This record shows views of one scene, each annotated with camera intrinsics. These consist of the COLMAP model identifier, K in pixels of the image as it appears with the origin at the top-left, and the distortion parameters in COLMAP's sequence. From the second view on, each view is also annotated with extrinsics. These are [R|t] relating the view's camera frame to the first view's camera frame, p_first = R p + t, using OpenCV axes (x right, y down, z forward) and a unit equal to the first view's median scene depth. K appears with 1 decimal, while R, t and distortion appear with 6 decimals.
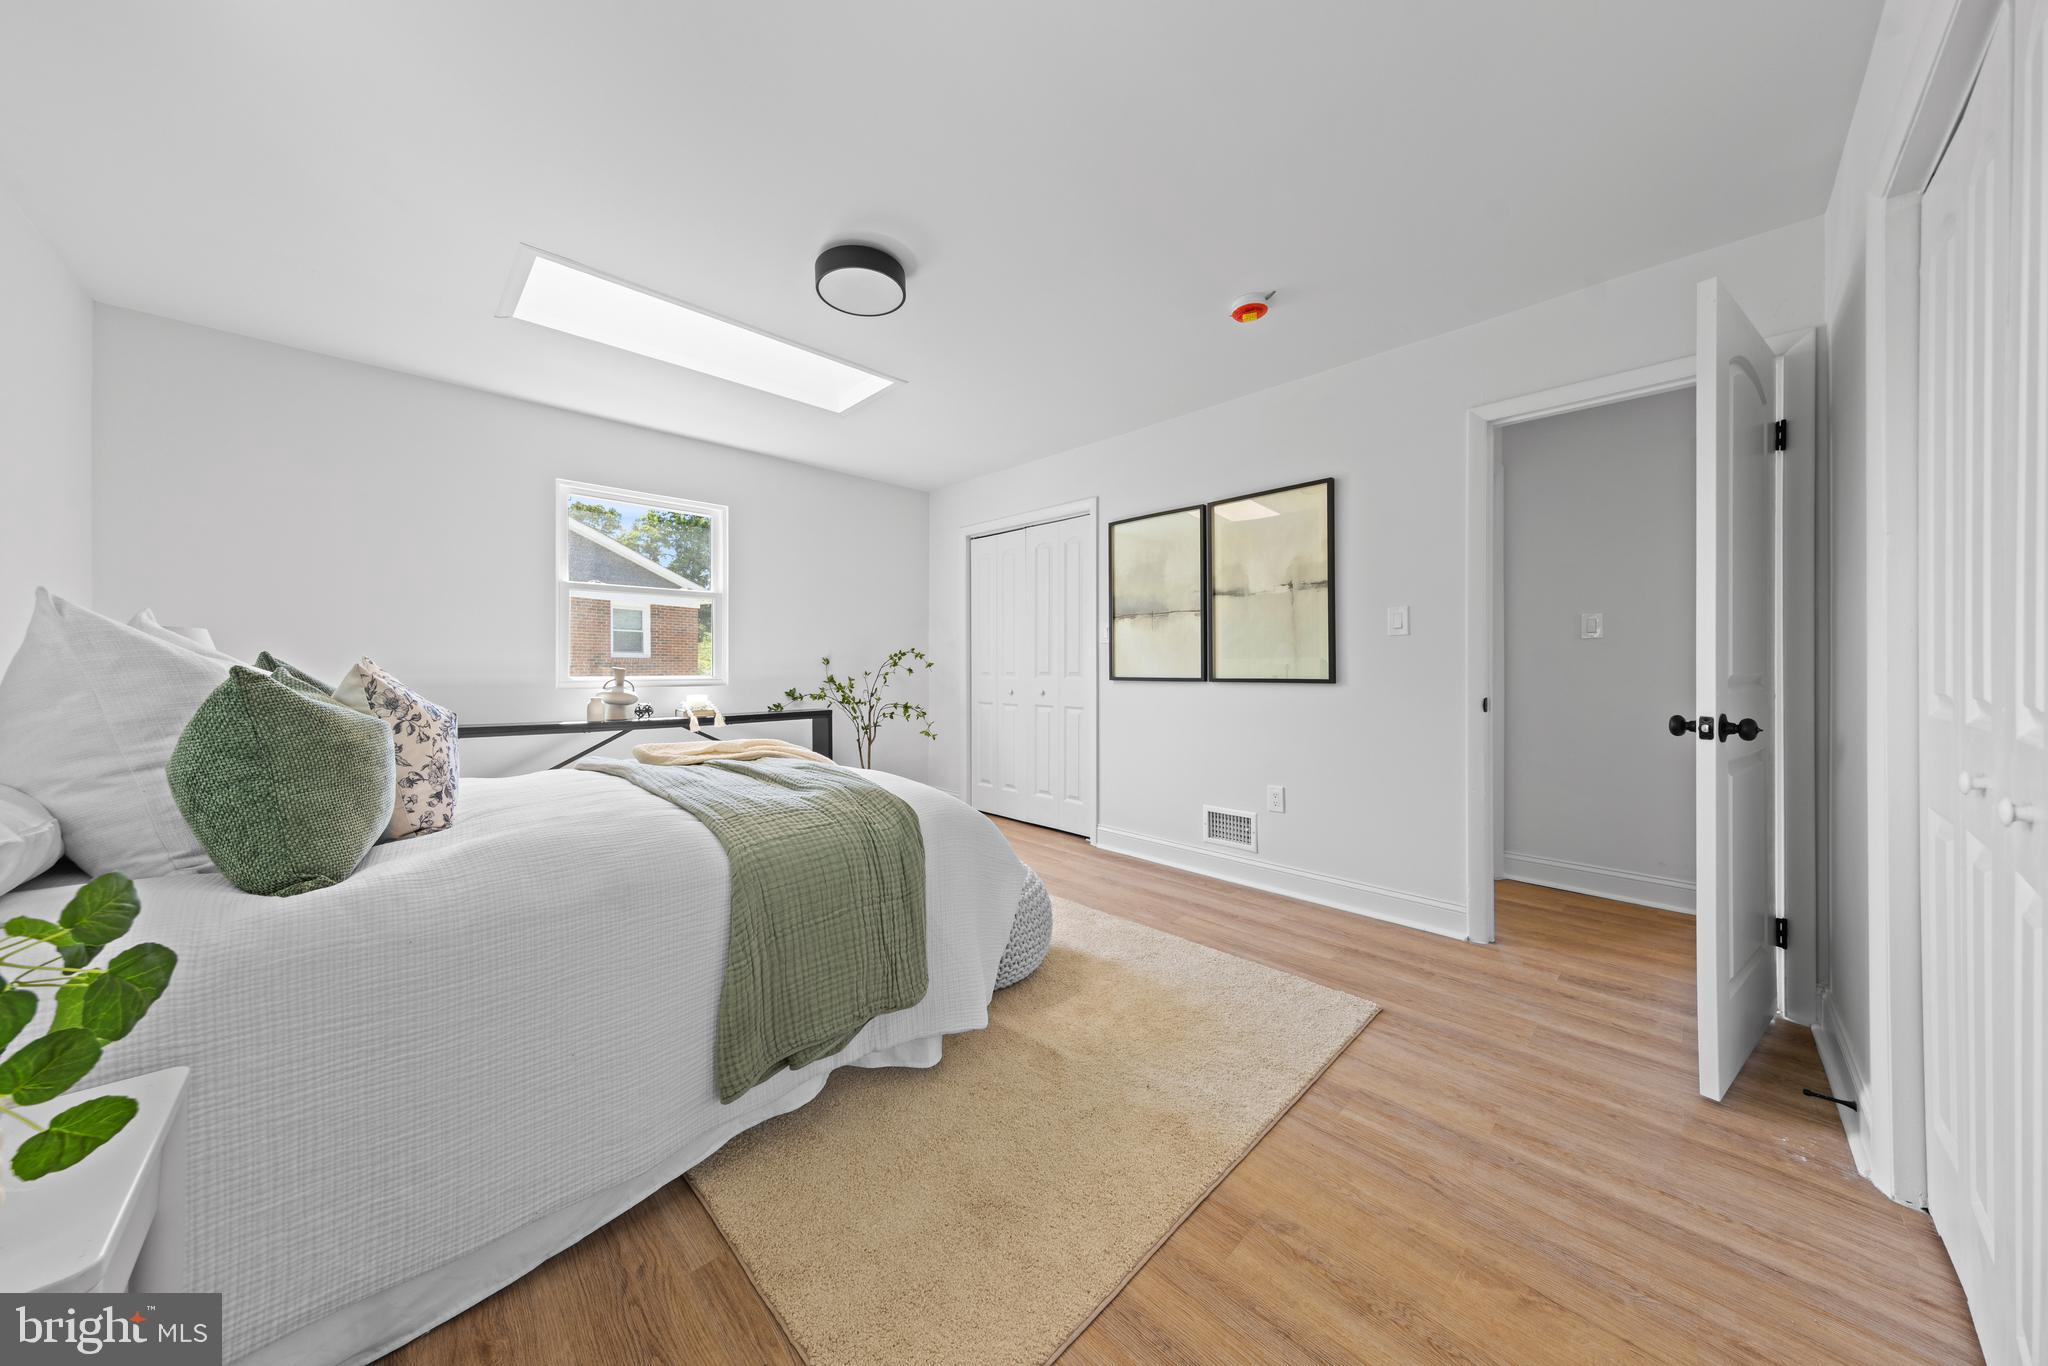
lens RADIAL K [[668.1, 0, 1017.7], [0, 668.1, 663.3], [0, 0, 1]] dist [0.012303, -0.000509]
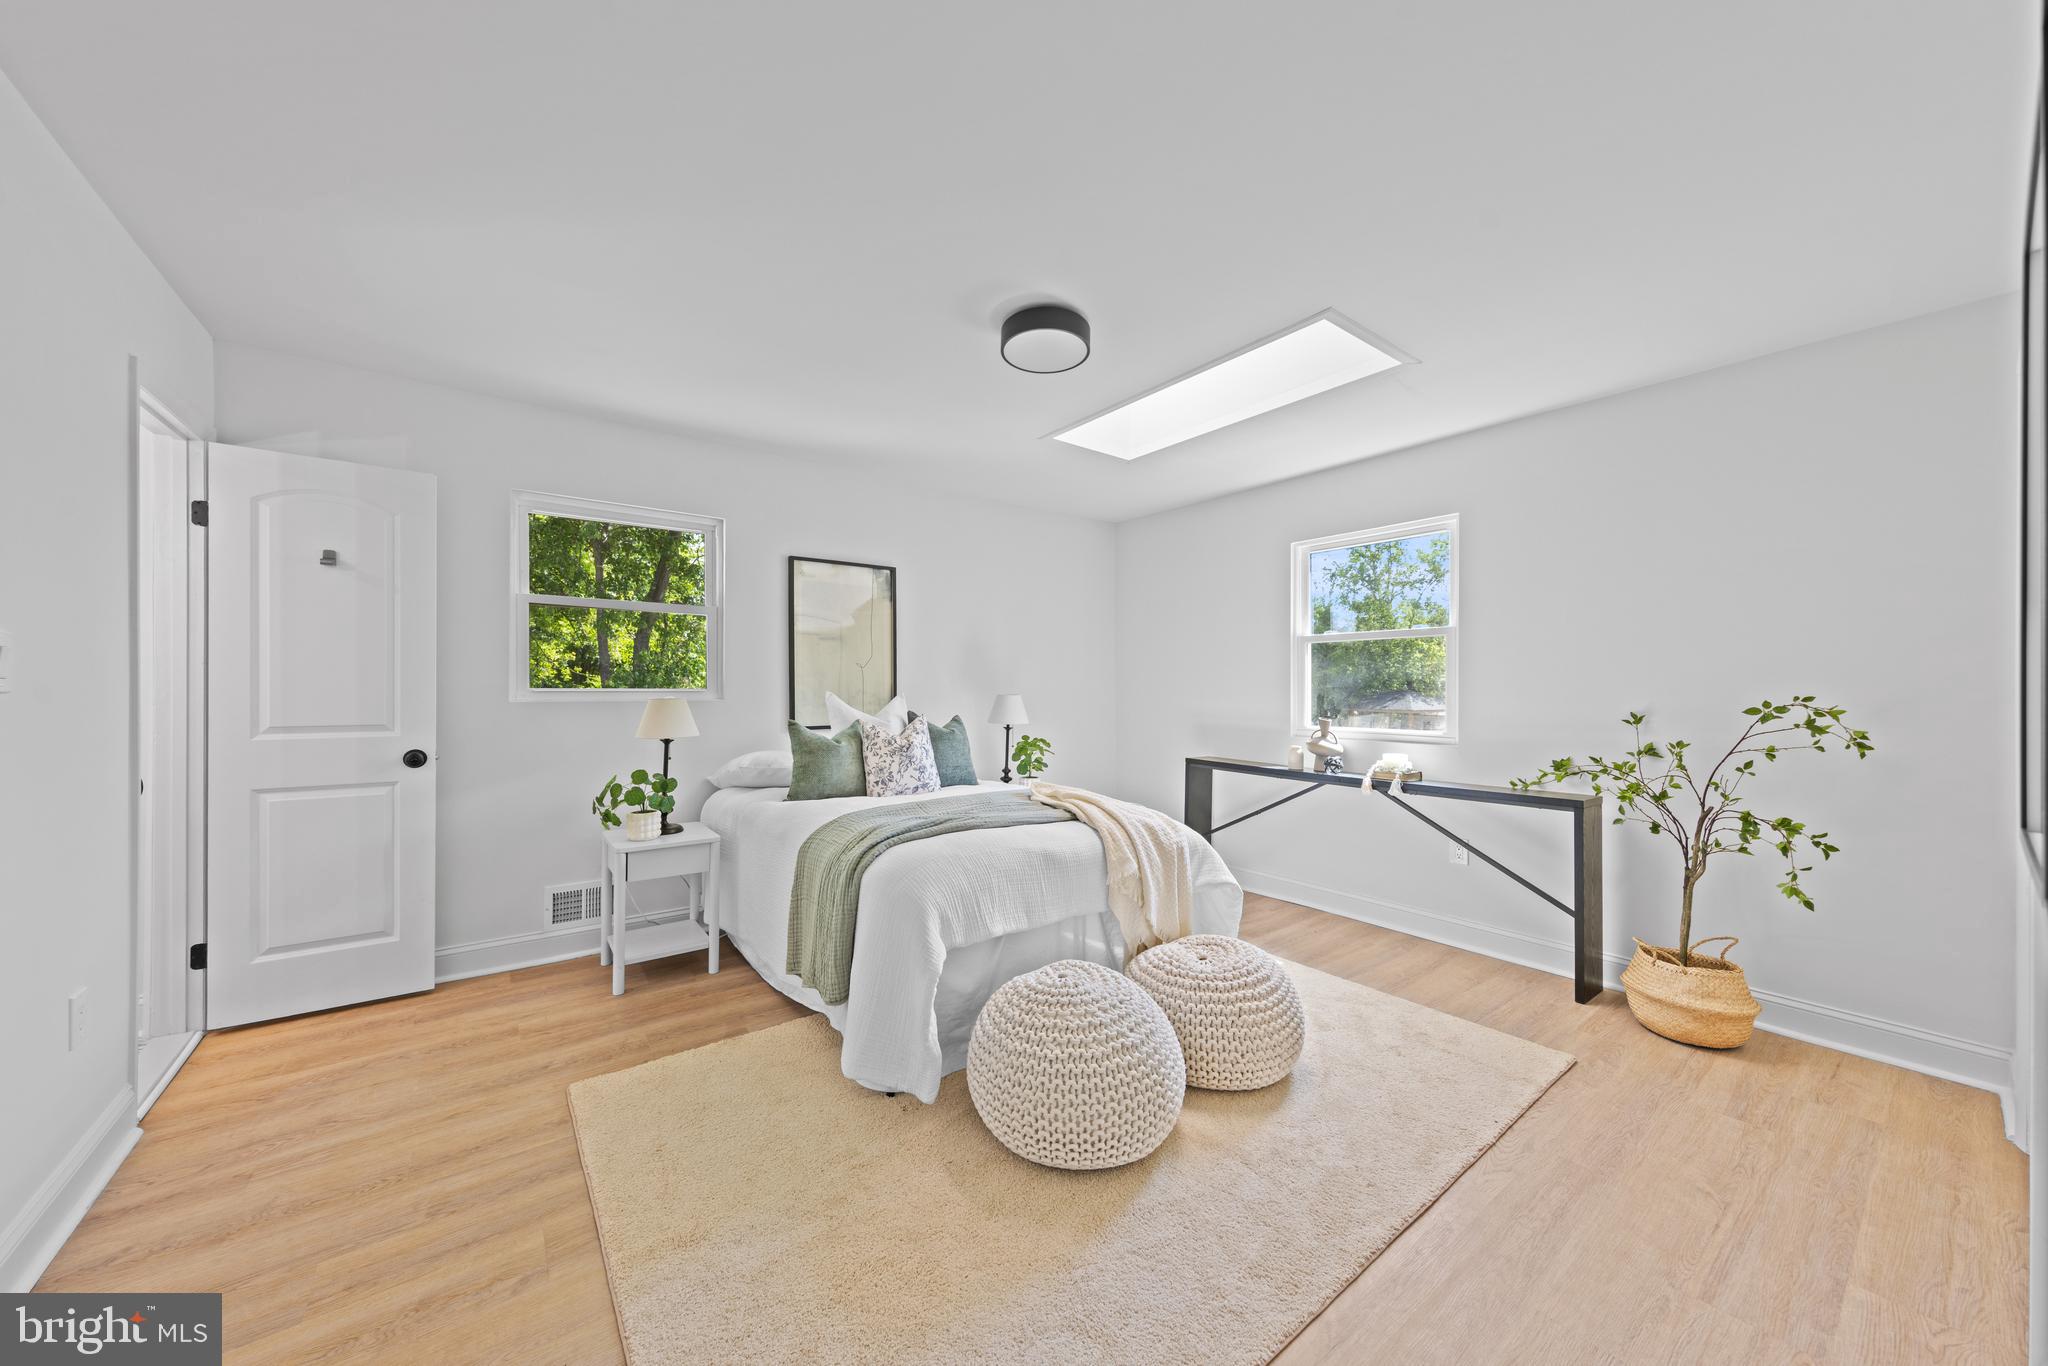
lens RADIAL K [[713.3, 0, 1017.1], [0, 713.3, 692.8], [0, 0, 1]] dist [0.008775, 0.000281]
pose [[-0.125743, 0.005624, -0.992047, 0.772643], [0.000939, 0.999984, 0.005550, -0.058345], [0.992062, -0.000234, -0.125746, 1.041530]]
